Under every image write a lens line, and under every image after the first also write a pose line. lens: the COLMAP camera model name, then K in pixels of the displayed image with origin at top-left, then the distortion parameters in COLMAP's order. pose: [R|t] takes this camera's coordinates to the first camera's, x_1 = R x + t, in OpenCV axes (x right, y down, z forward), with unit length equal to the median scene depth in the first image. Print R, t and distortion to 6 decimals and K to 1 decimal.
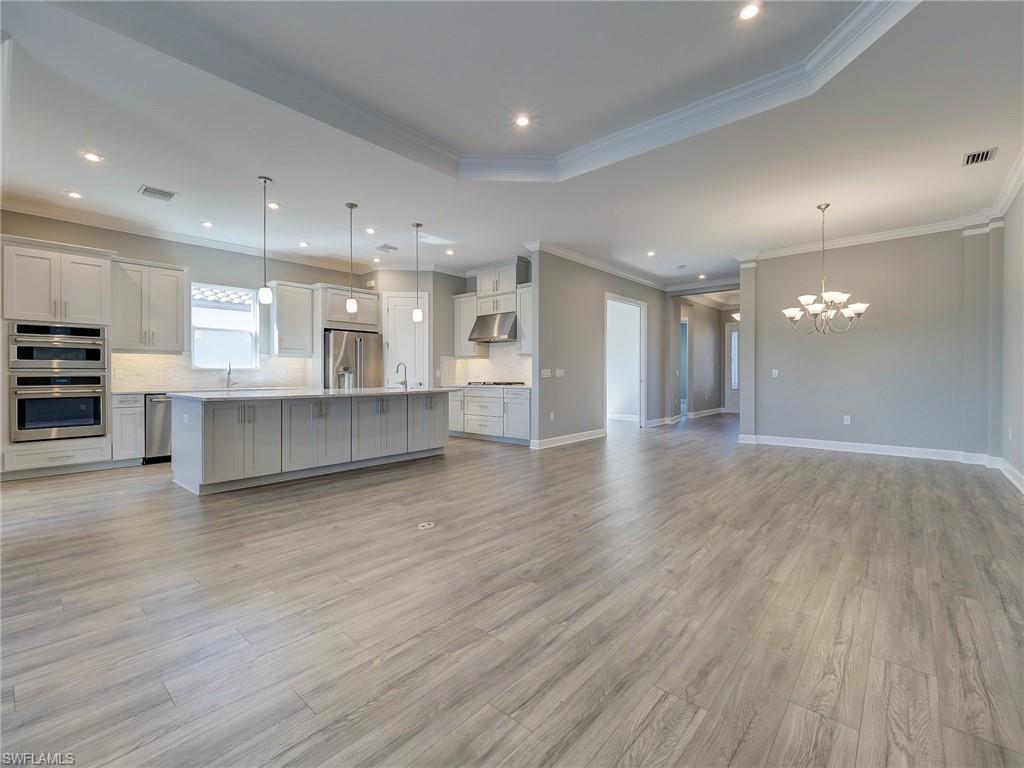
lens RADIAL K [[452.8, 0, 507.9], [0, 452.8, 378.7], [0, 0, 1]] dist [0.003063, 0.000110]
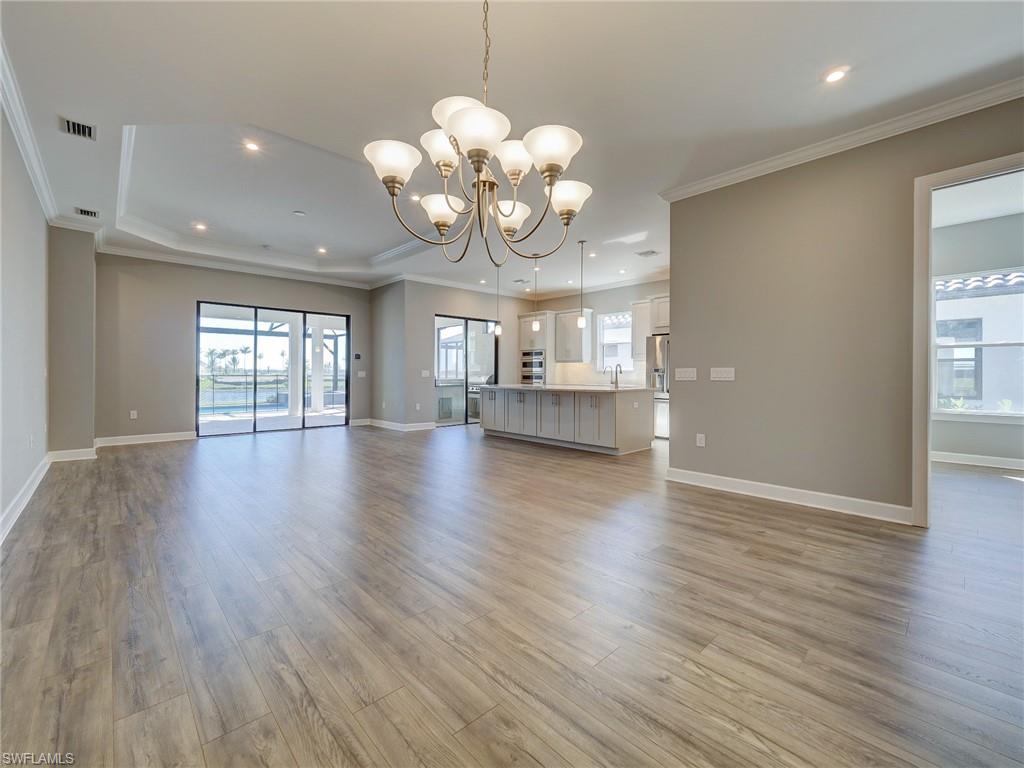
lens RADIAL K [[432.9, 0, 510.4], [0, 432.9, 375.3], [0, 0, 1]] dist [-0.001476, -0.000344]
pose [[-0.095655, 0.003520, -0.995408, 0.756324], [-0.015440, 0.999868, 0.005020, -0.009625], [0.995295, 0.015849, -0.095588, 0.791894]]
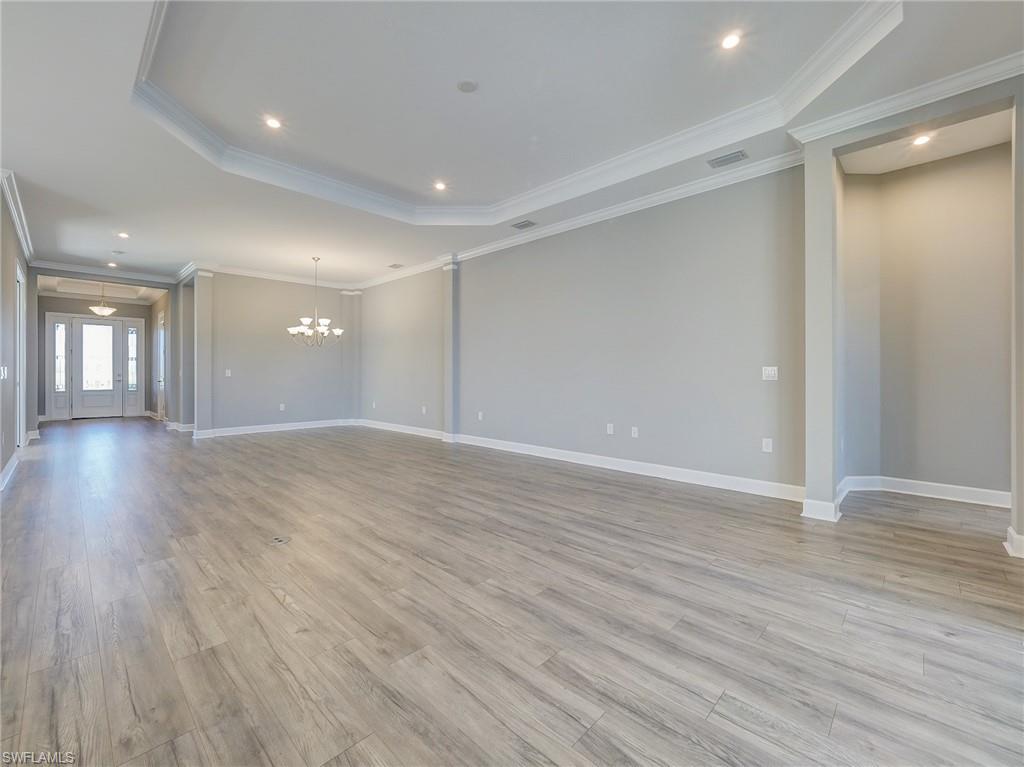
lens RADIAL K [[432.9, 0, 510.4], [0, 432.9, 374.8], [0, 0, 1]] dist [-0.001476, -0.000344]
pose [[0.041396, -0.001151, 0.999142, -1.856101], [0.012295, 0.999924, 0.000643, -0.000805], [-0.999067, 0.012258, 0.041407, 0.903382]]
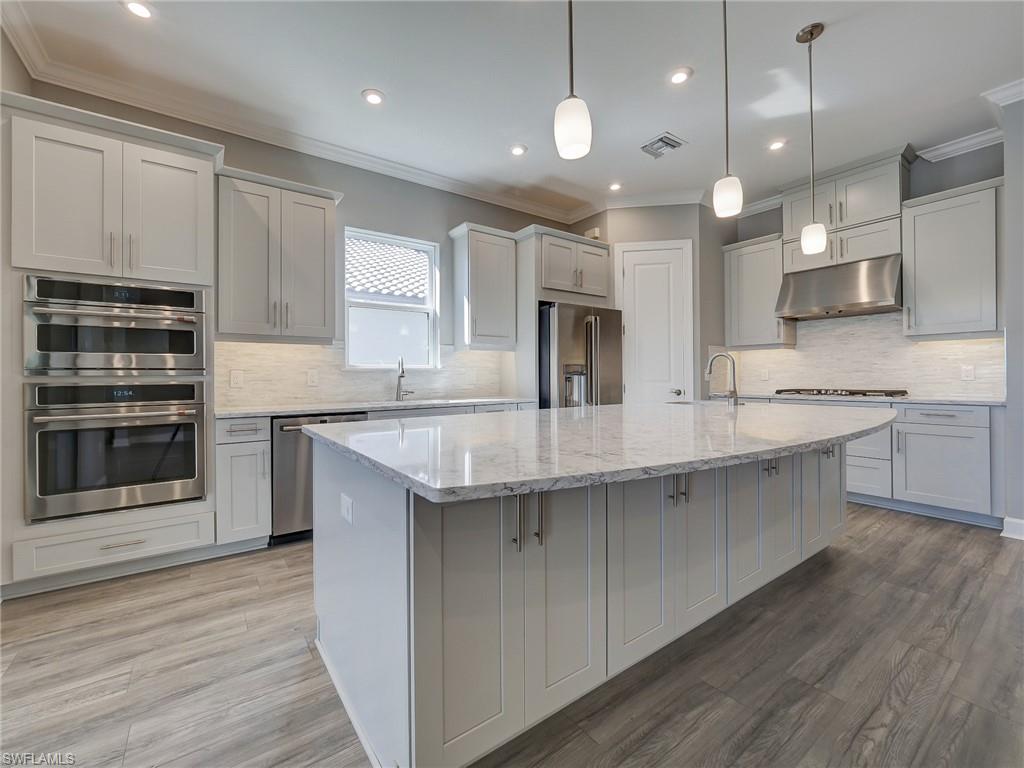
lens RADIAL K [[432.9, 0, 510.4], [0, 432.9, 375.3], [0, 0, 1]] dist [-0.001476, -0.000344]
pose [[0.975376, -0.007408, -0.220424, -0.333834], [0.004843, 0.999914, -0.012174, -0.005789], [0.220496, 0.010806, 0.975328, 0.456728]]
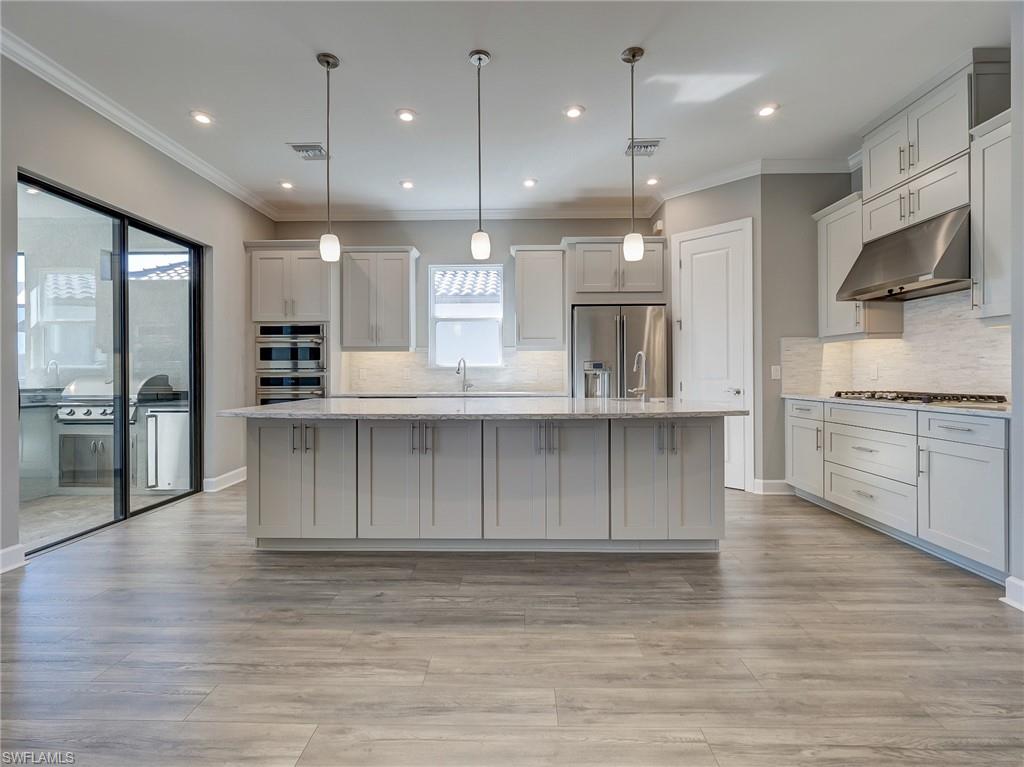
lens RADIAL K [[489.0, 0, 509.9], [0, 489.0, 371.7], [0, 0, 1]] dist [0.000731, -0.000436]
pose [[0.647639, -0.003936, -0.761937, 0.085723], [-0.004310, 0.999952, -0.008829, -0.006717], [0.761935, 0.009002, 0.647591, 0.493759]]
